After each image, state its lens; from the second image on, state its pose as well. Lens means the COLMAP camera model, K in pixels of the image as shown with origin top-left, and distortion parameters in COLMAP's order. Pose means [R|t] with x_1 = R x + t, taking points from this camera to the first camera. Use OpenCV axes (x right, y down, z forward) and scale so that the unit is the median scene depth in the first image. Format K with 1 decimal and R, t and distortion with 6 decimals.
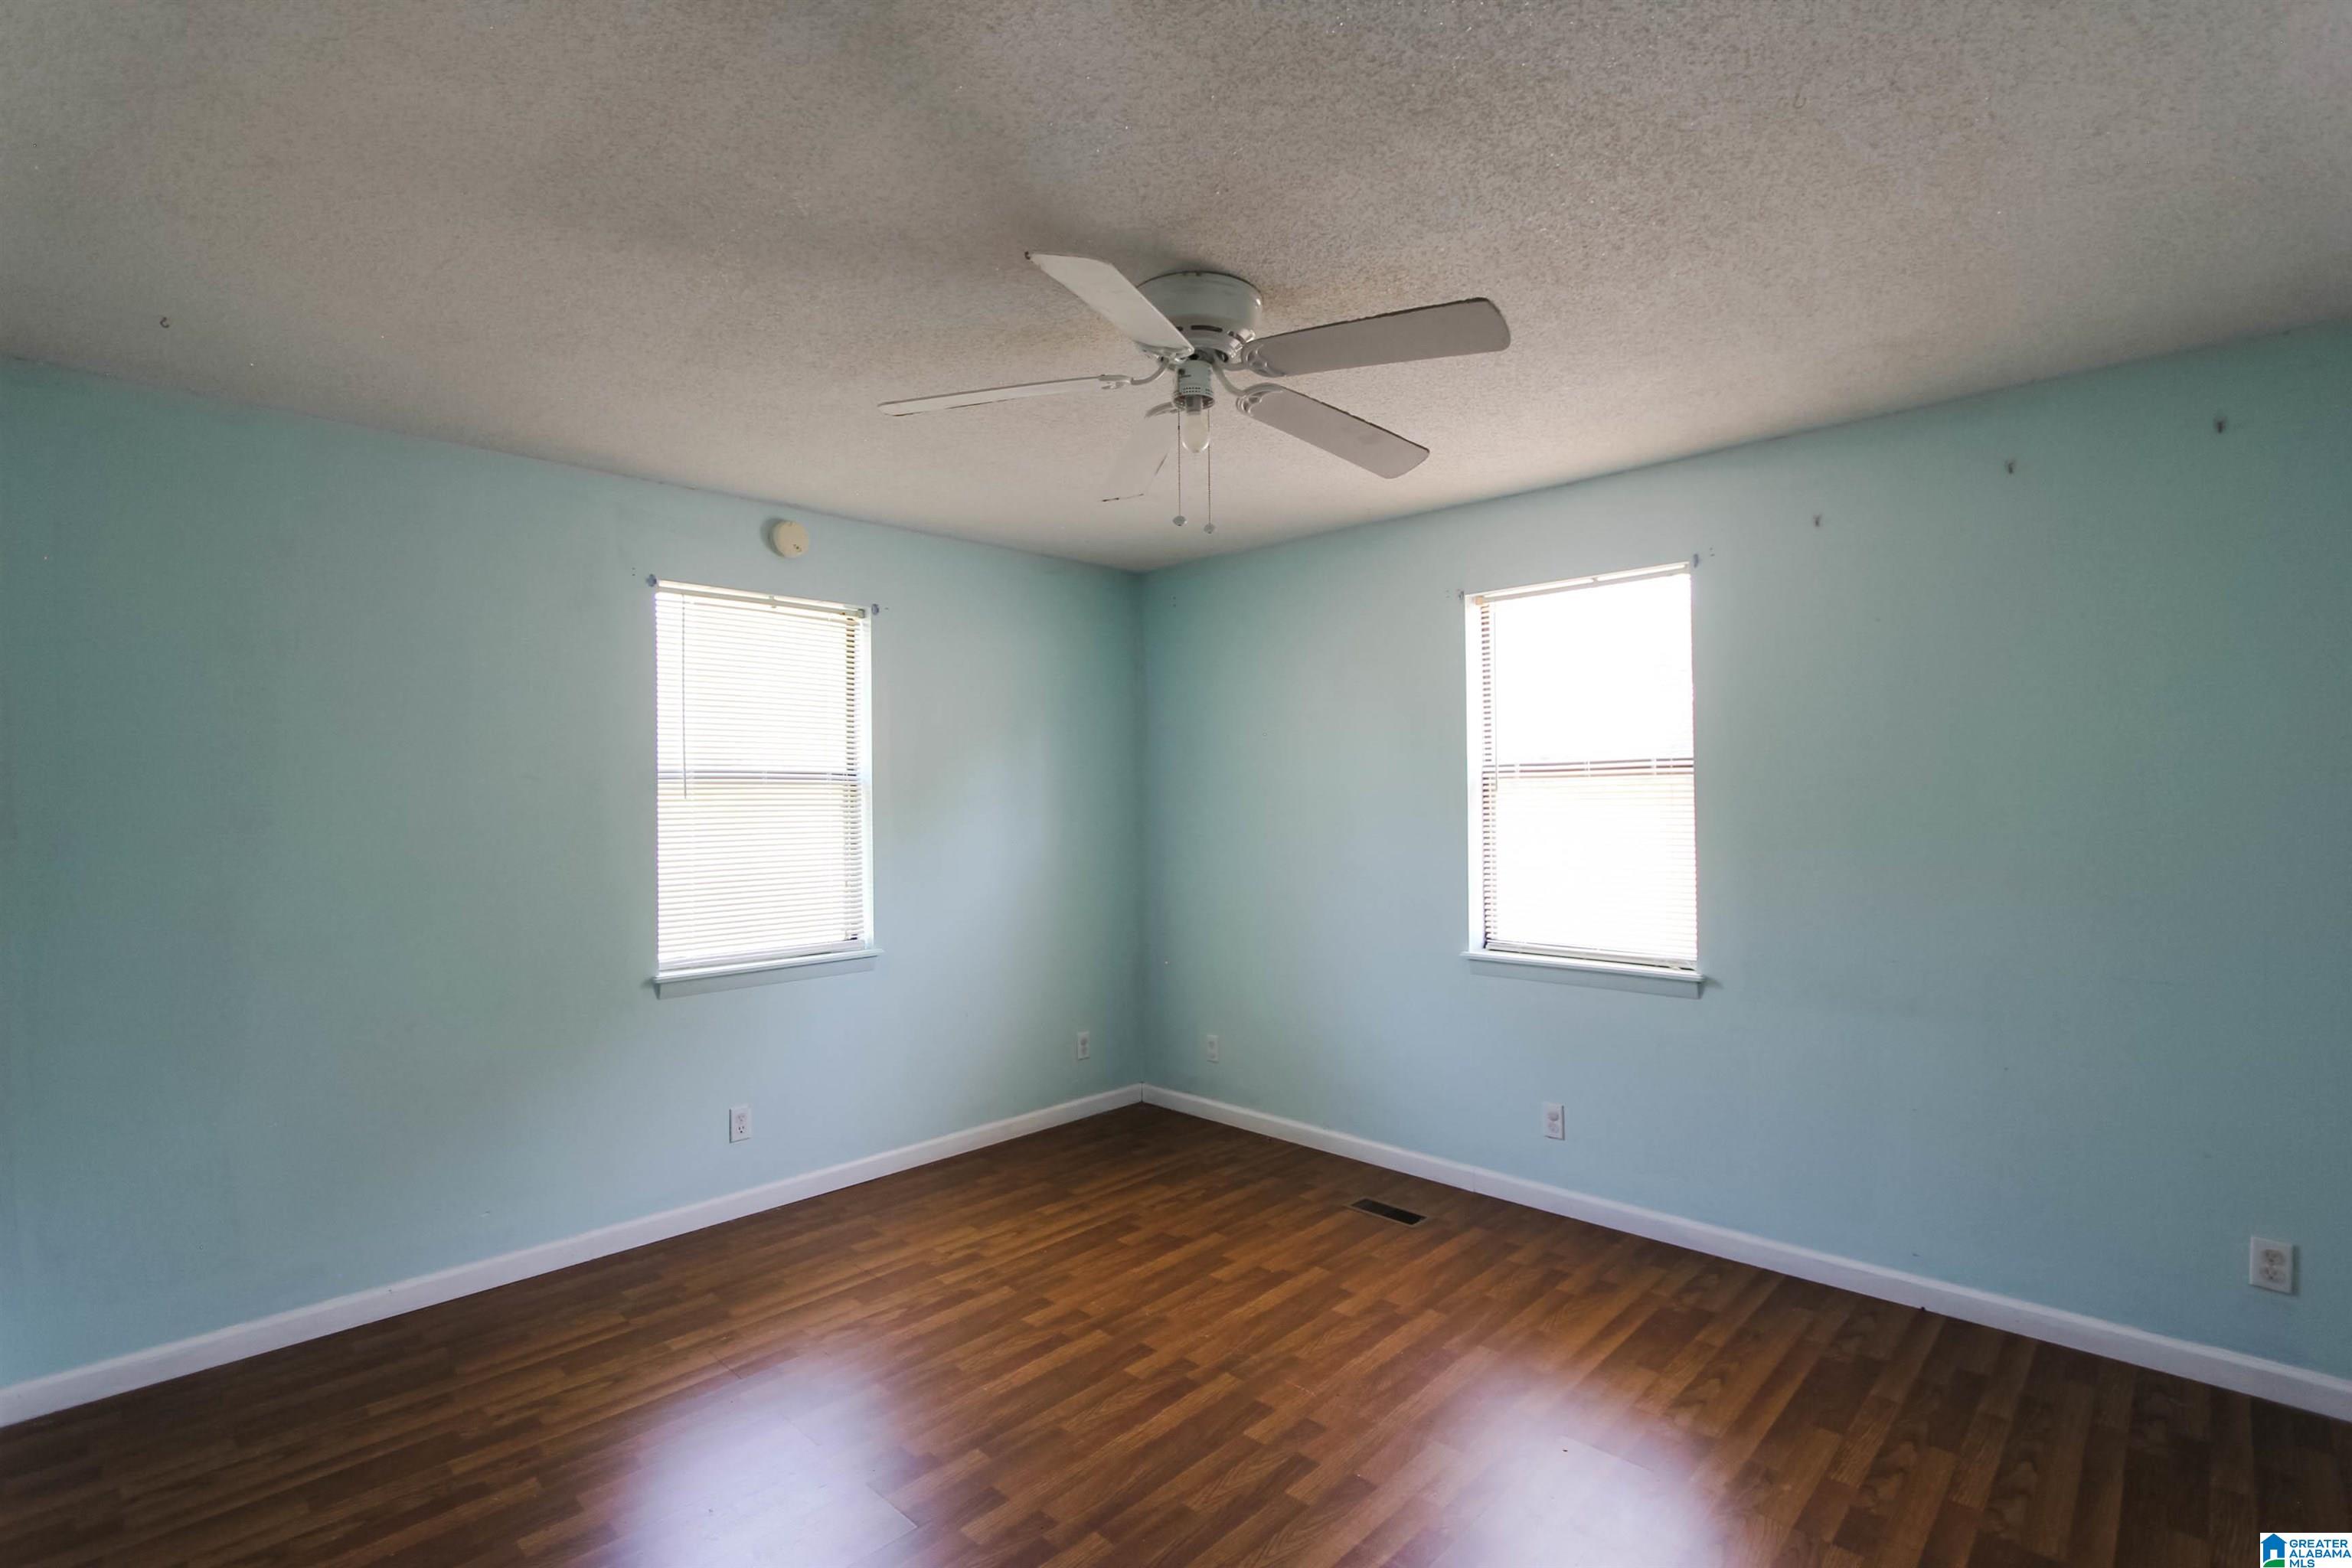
lens RADIAL K [[1080.6, 0, 1175.7], [0, 1080.6, 751.2], [0, 0, 1]] dist [0.000044, -0.008524]
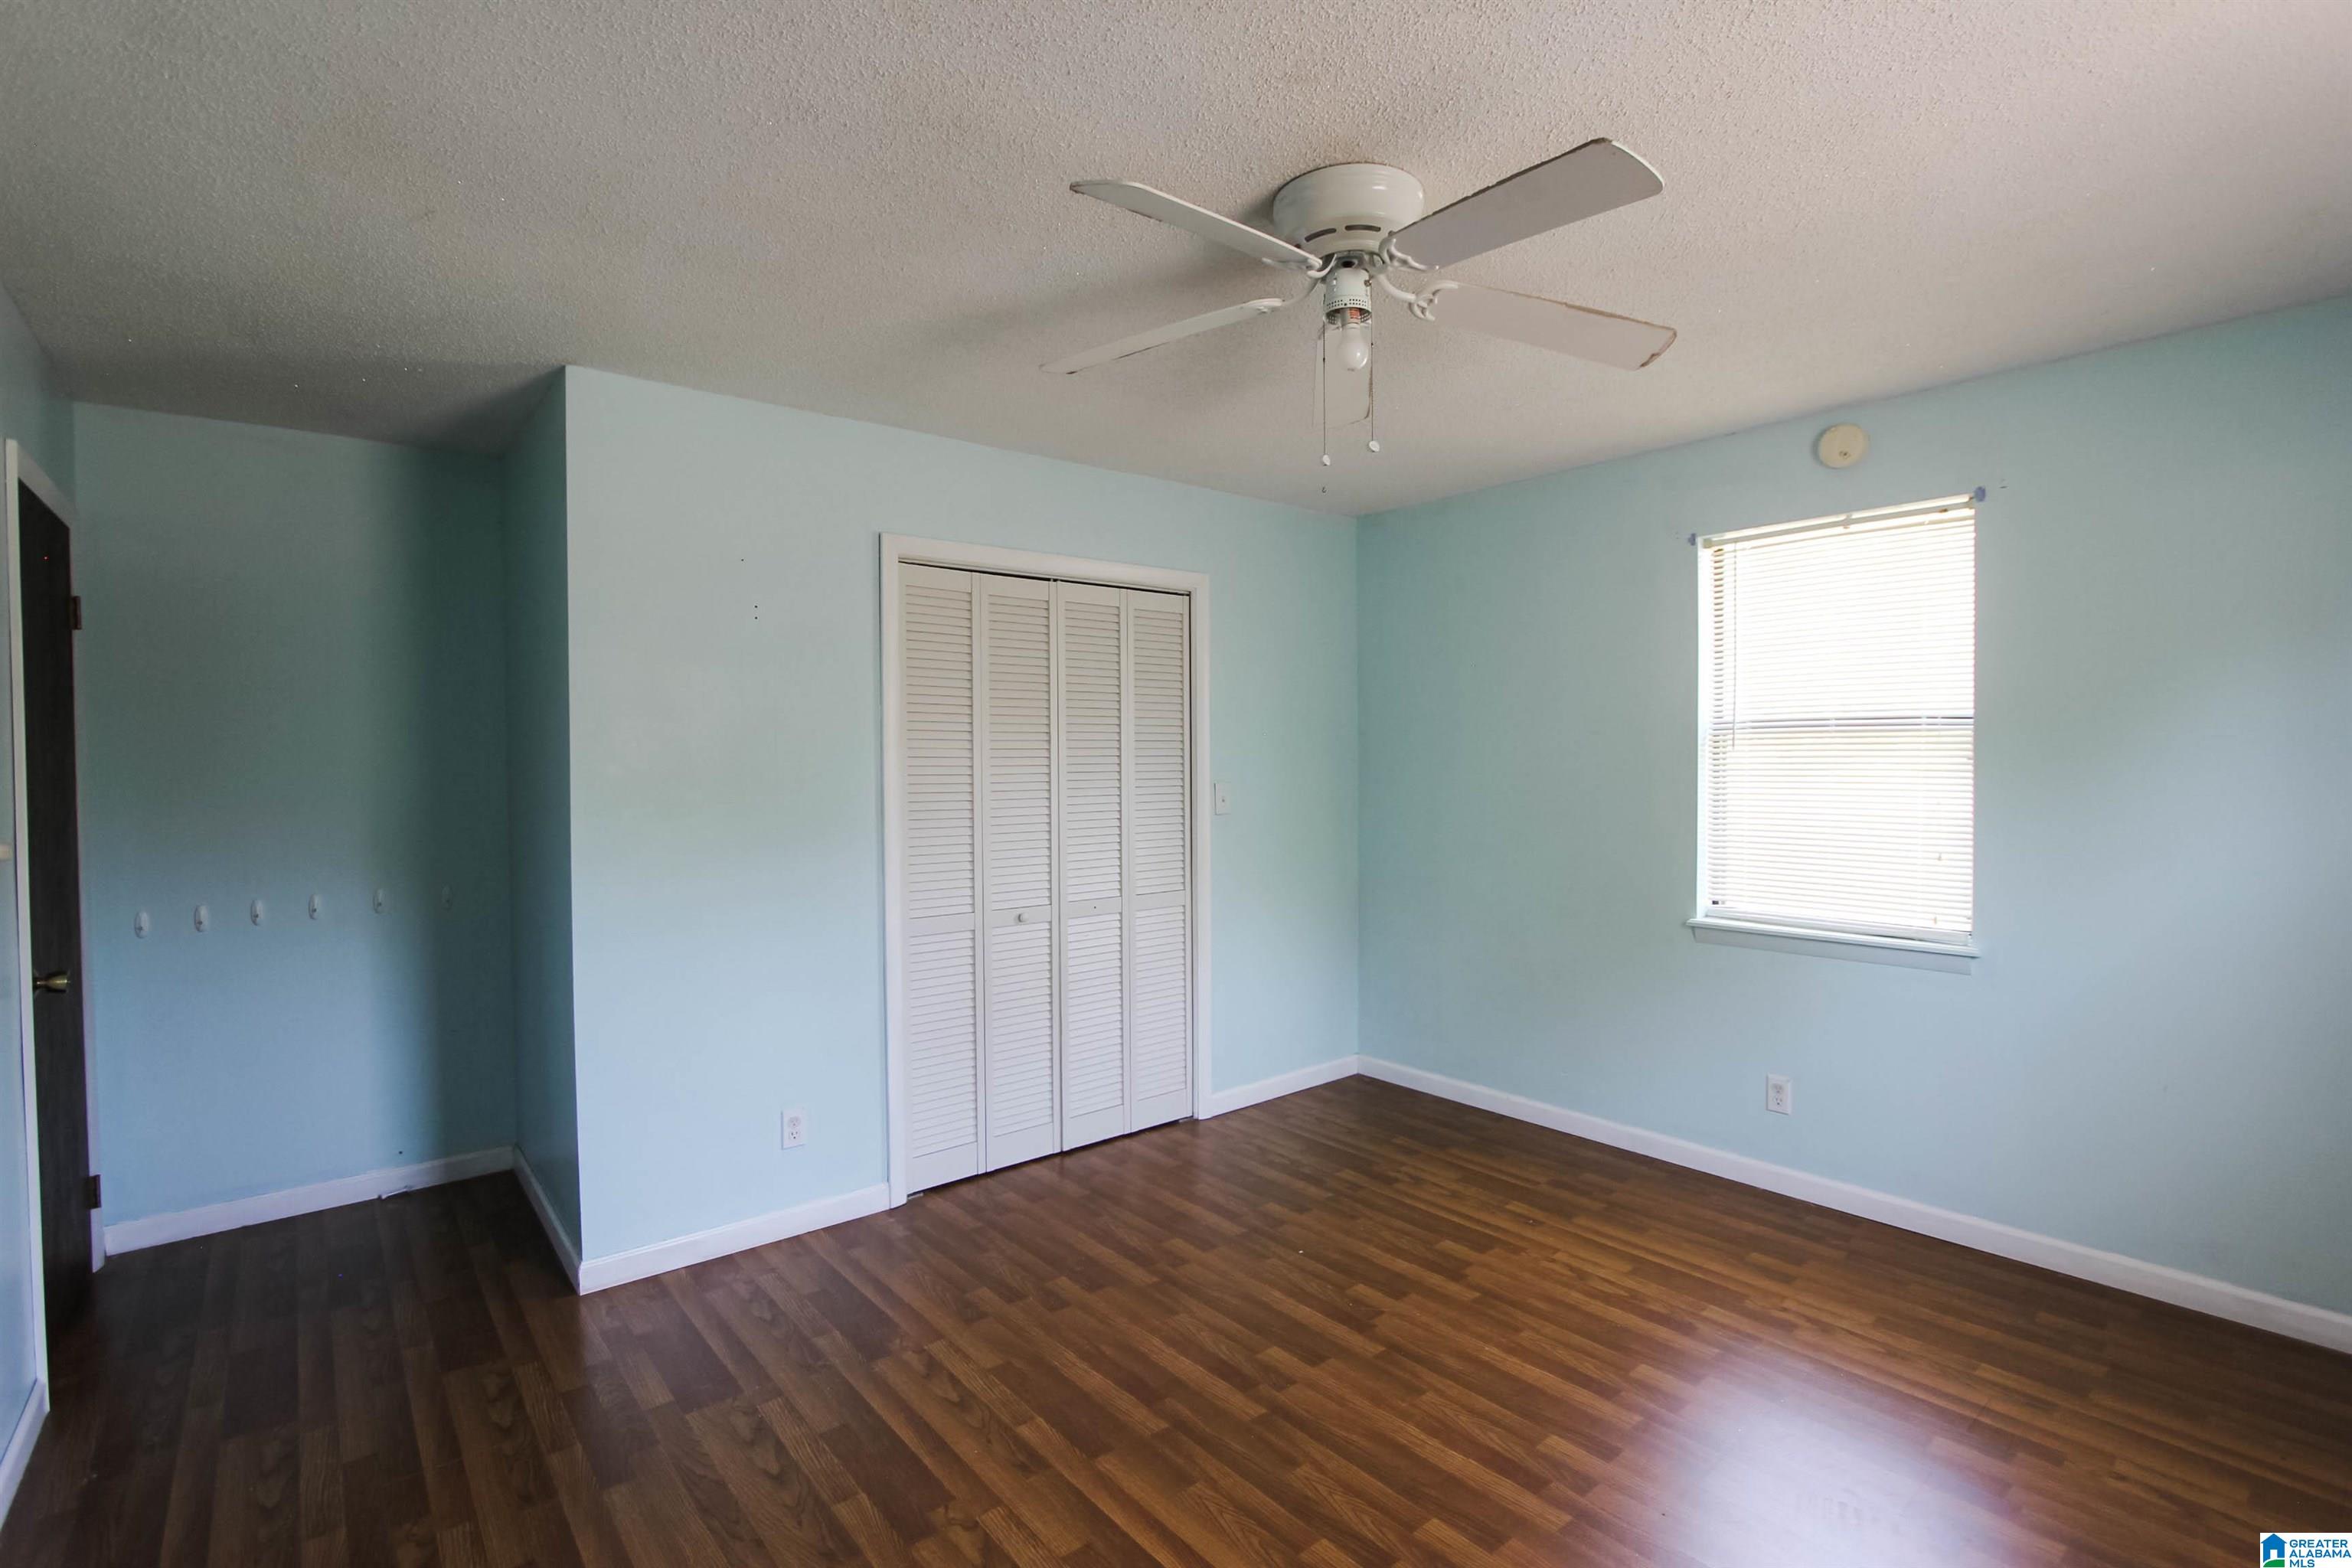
lens RADIAL K [[1078.4, 0, 1171.9], [0, 1078.4, 784.6], [0, 0, 1]] dist [-0.020614, 0.000554]
pose [[-0.127228, 0.031403, -0.991376, 0.633945], [0.054494, 0.998210, 0.024626, 0.024574], [0.990375, -0.050891, -0.128711, 0.667487]]
